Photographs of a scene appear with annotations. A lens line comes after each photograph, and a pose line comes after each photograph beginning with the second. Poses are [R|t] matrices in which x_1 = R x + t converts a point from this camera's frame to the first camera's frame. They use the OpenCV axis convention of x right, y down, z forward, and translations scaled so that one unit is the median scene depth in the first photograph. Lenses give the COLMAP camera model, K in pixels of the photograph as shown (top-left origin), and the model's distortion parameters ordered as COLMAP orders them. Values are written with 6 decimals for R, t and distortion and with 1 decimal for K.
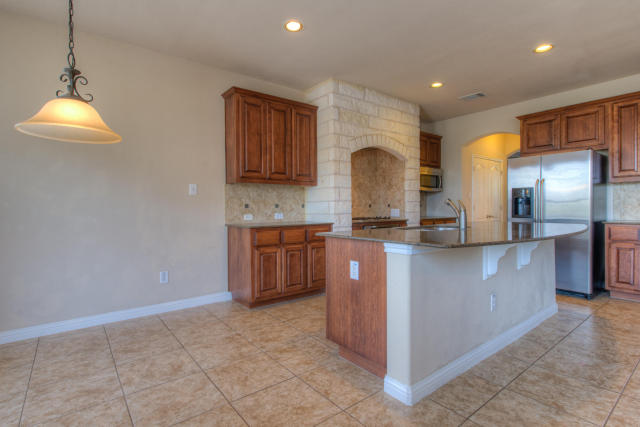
lens RADIAL K [[320.0, 0, 315.7], [0, 320.0, 210.2], [0, 0, 1]] dist [0.002218, 0.000605]
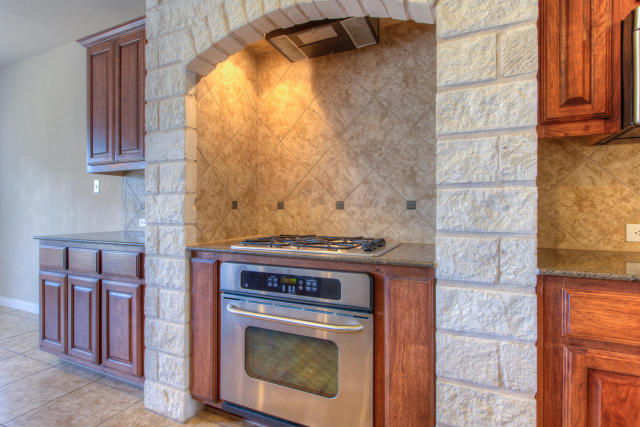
lens RADIAL K [[320.0, 0, 315.8], [0, 320.0, 211.2], [0, 0, 1]] dist [0.002218, 0.000605]
pose [[0.466776, 0.007147, -0.884347, 0.533899], [-0.011862, 0.999928, 0.001820, -0.007772], [0.884296, 0.009641, 0.466827, 0.951088]]
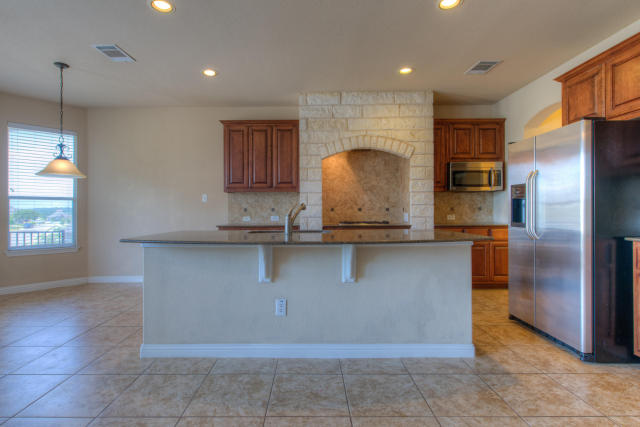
lens RADIAL K [[320.0, 0, 306.9], [0, 320.0, 210.8], [0, 0, 1]] dist [0.002218, 0.000605]
pose [[0.779895, 0.002800, -0.625904, 0.722099], [-0.005629, 0.999981, -0.002539, -0.007357], [0.625885, 0.005503, 0.779896, 0.158375]]
